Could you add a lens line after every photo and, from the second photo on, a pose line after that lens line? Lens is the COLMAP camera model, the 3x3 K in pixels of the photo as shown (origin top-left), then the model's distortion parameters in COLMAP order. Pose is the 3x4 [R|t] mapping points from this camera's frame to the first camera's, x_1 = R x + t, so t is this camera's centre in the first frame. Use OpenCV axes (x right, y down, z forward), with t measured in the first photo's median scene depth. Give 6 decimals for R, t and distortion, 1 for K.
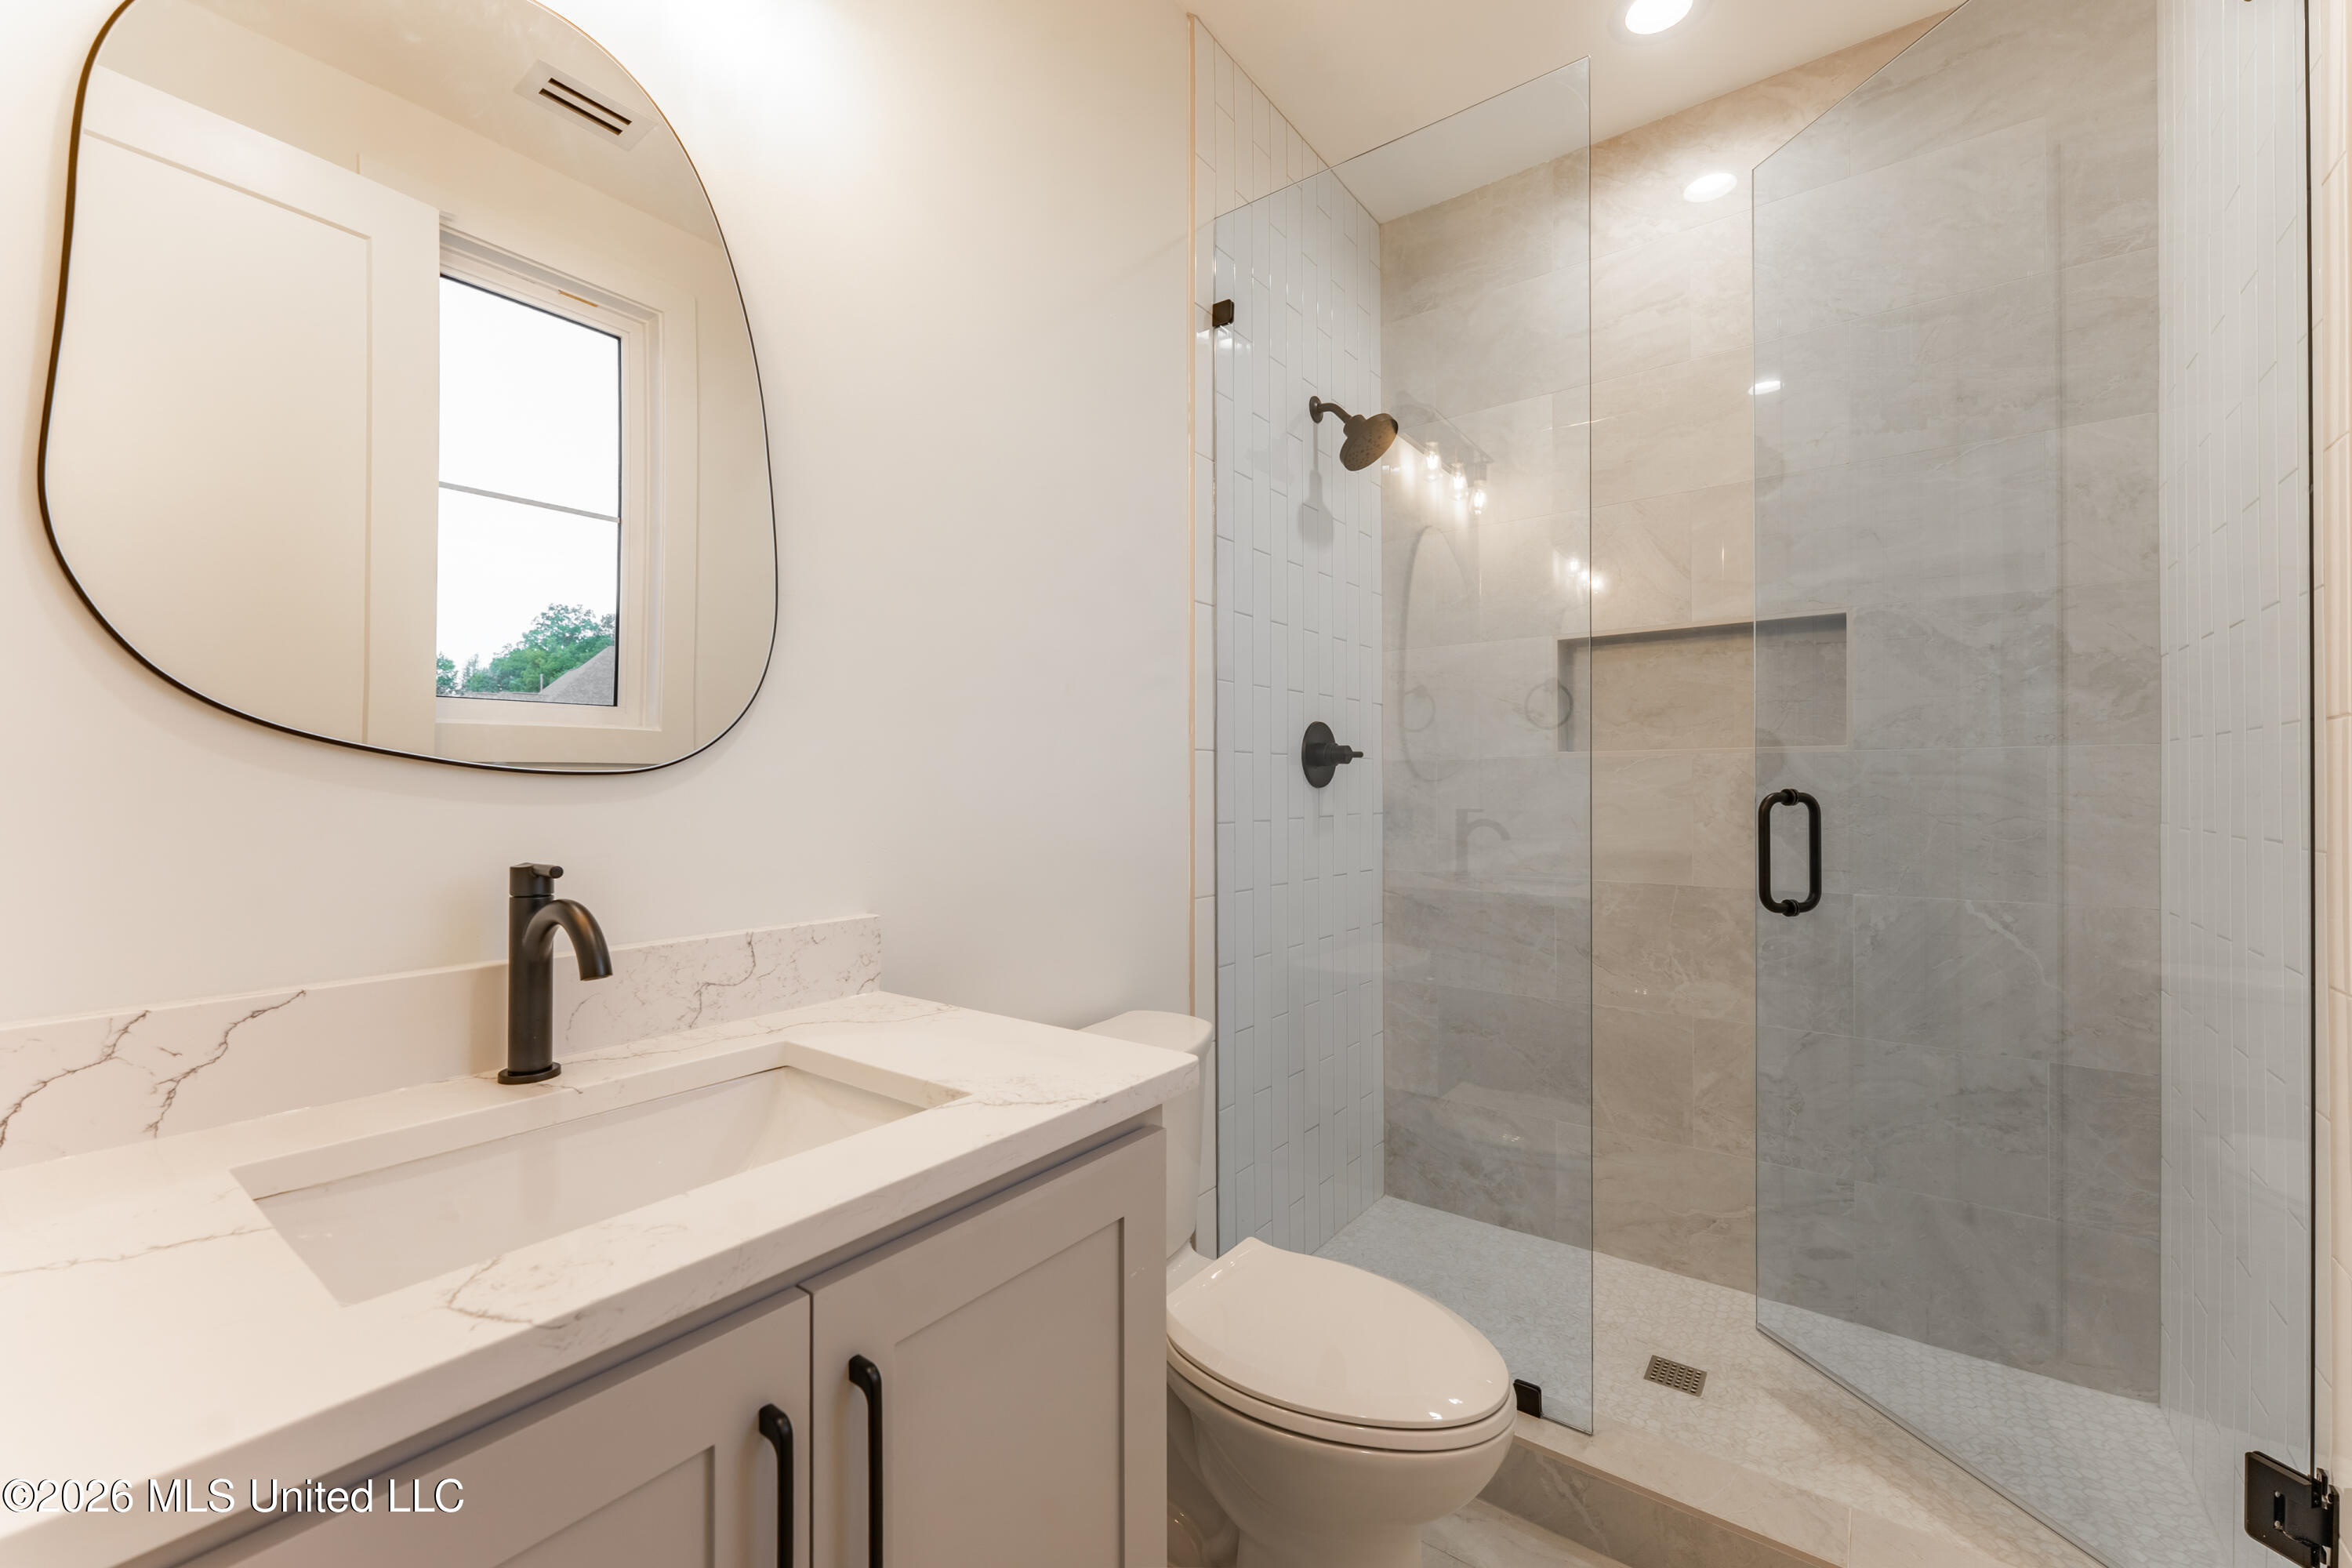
lens RADIAL K [[946.0, 0, 1178.0], [0, 946.0, 774.1], [0, 0, 1]] dist [-0.006426, 0.000044]
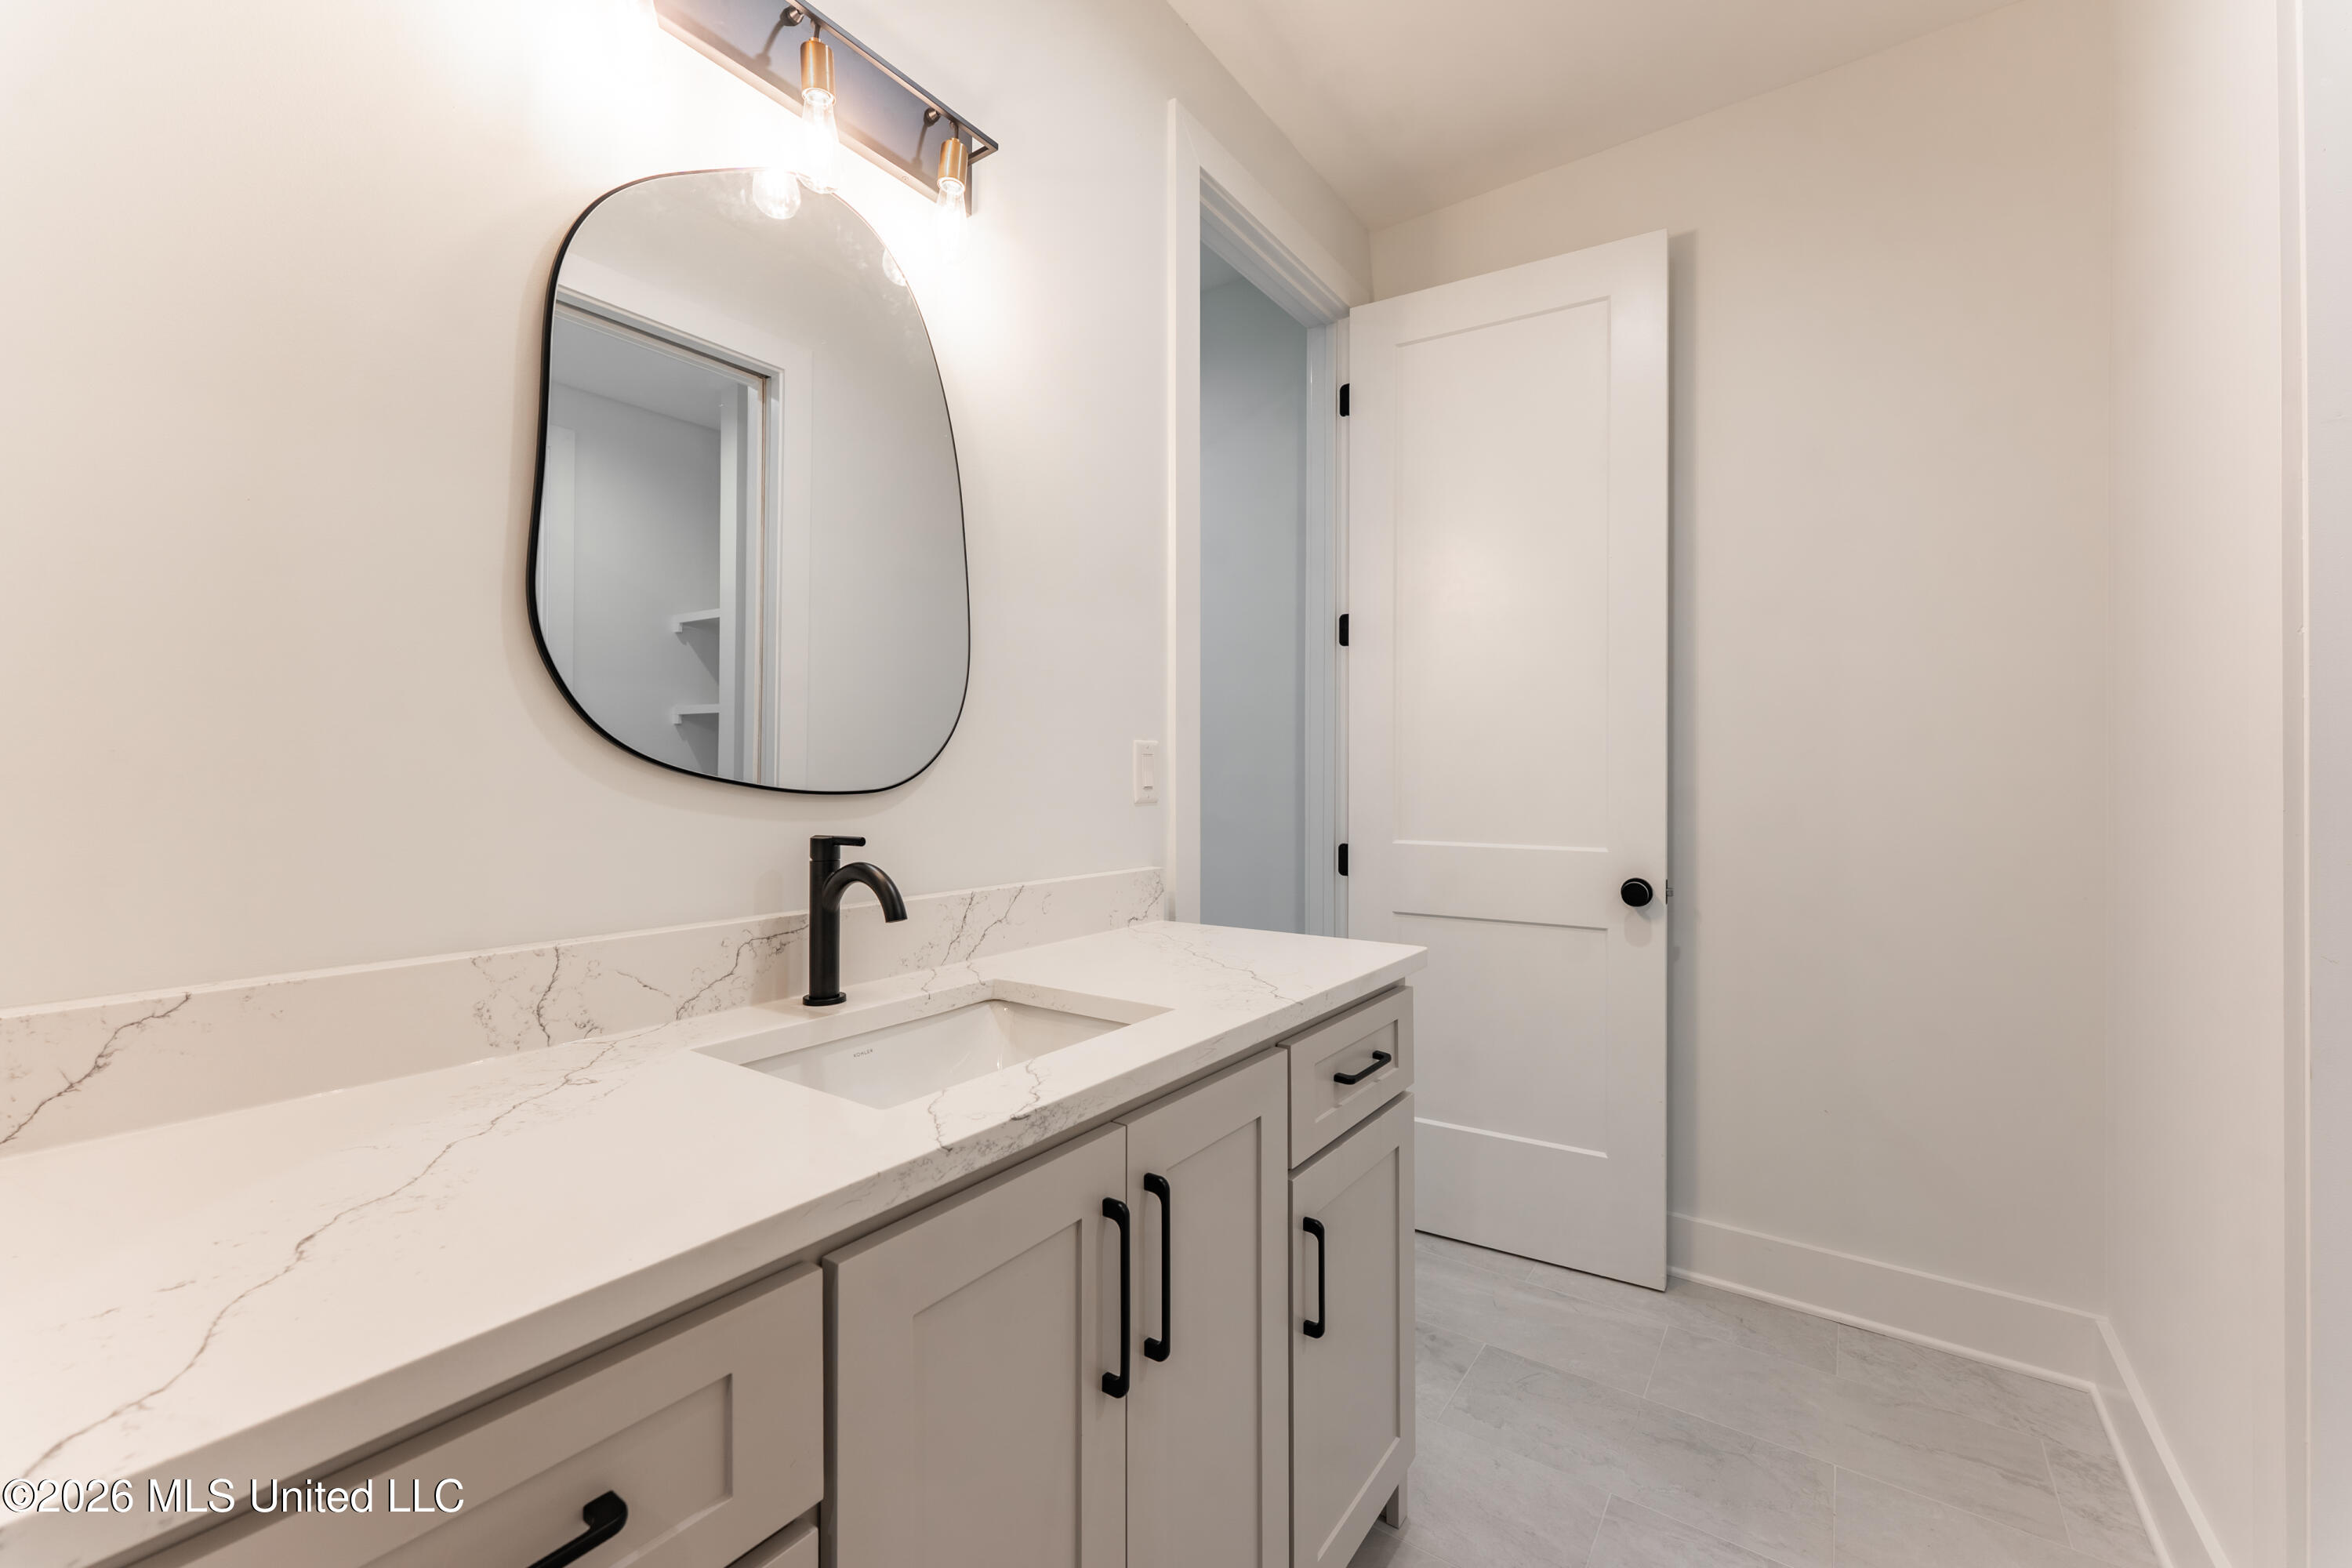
lens RADIAL K [[946.0, 0, 1175.1], [0, 946.0, 786.0], [0, 0, 1]] dist [-0.006426, 0.000044]
pose [[0.999367, 0.002569, 0.035492, -0.256560], [-0.003034, 0.999910, 0.013049, 0.008367], [-0.035455, -0.013149, 0.999285, -0.308398]]
